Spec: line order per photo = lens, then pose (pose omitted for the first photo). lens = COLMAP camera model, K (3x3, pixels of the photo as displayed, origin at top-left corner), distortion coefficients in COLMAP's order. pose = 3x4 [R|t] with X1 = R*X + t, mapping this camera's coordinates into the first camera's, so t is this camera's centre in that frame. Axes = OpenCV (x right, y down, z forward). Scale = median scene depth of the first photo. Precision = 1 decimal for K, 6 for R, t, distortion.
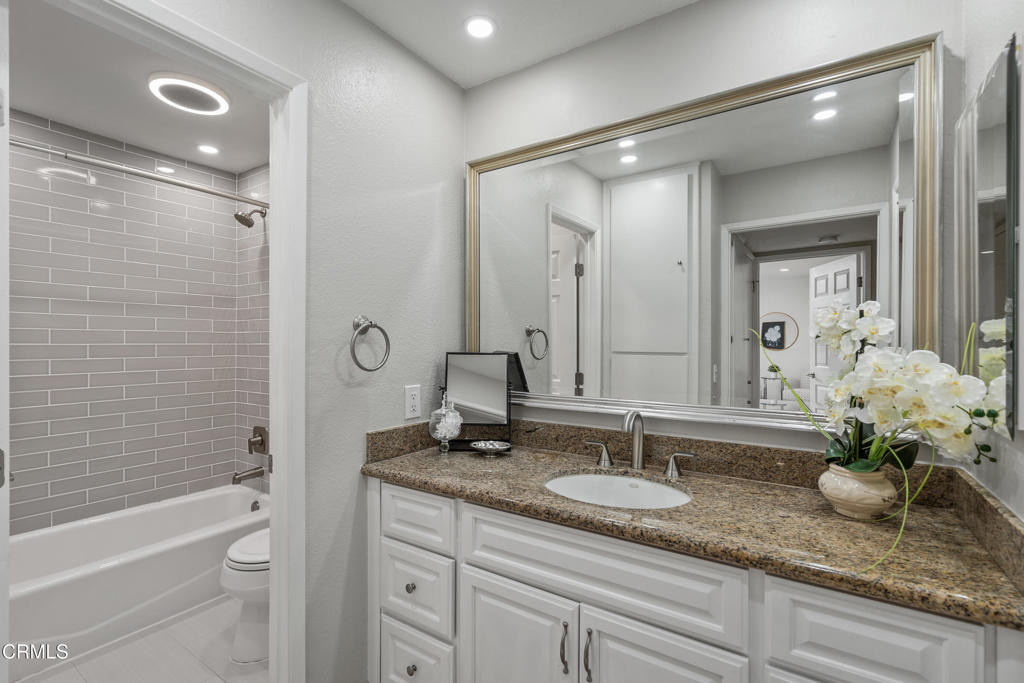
lens RADIAL K [[471.9, 0, 510.4], [0, 471.9, 342.8], [0, 0, 1]] dist [0.001091, 0.000812]
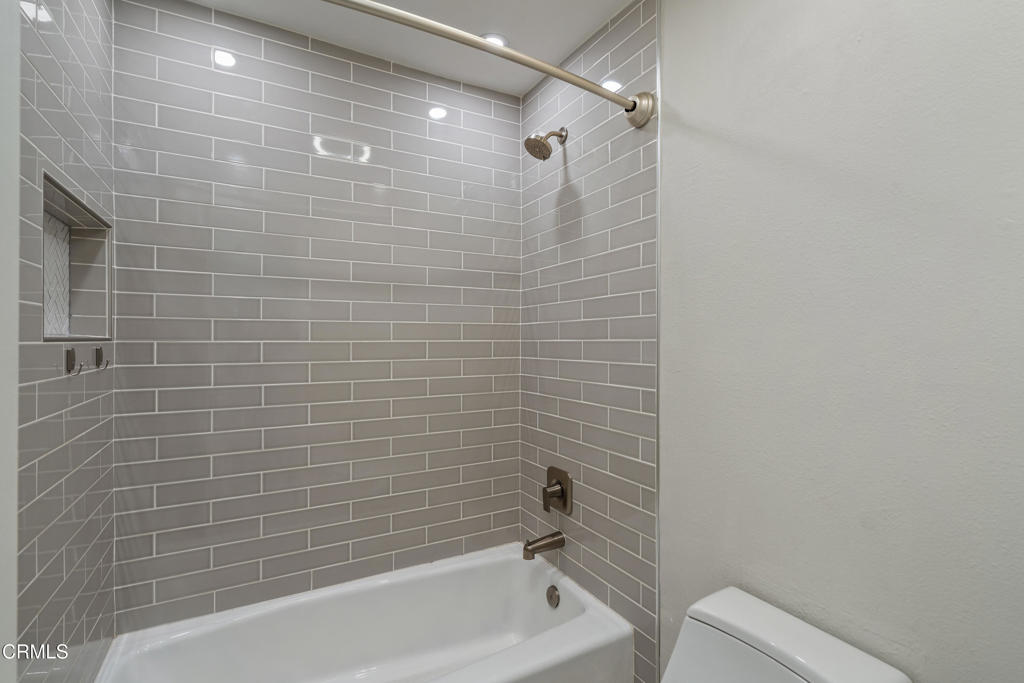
lens RADIAL K [[472.0, 0, 507.8], [0, 472.0, 333.9], [0, 0, 1]] dist [-0.002839, 0.000235]
pose [[0.887410, -0.008872, -0.460897, -0.296719], [0.002500, 0.999893, -0.014434, 0.002783], [0.460975, 0.011656, 0.887336, 0.400286]]
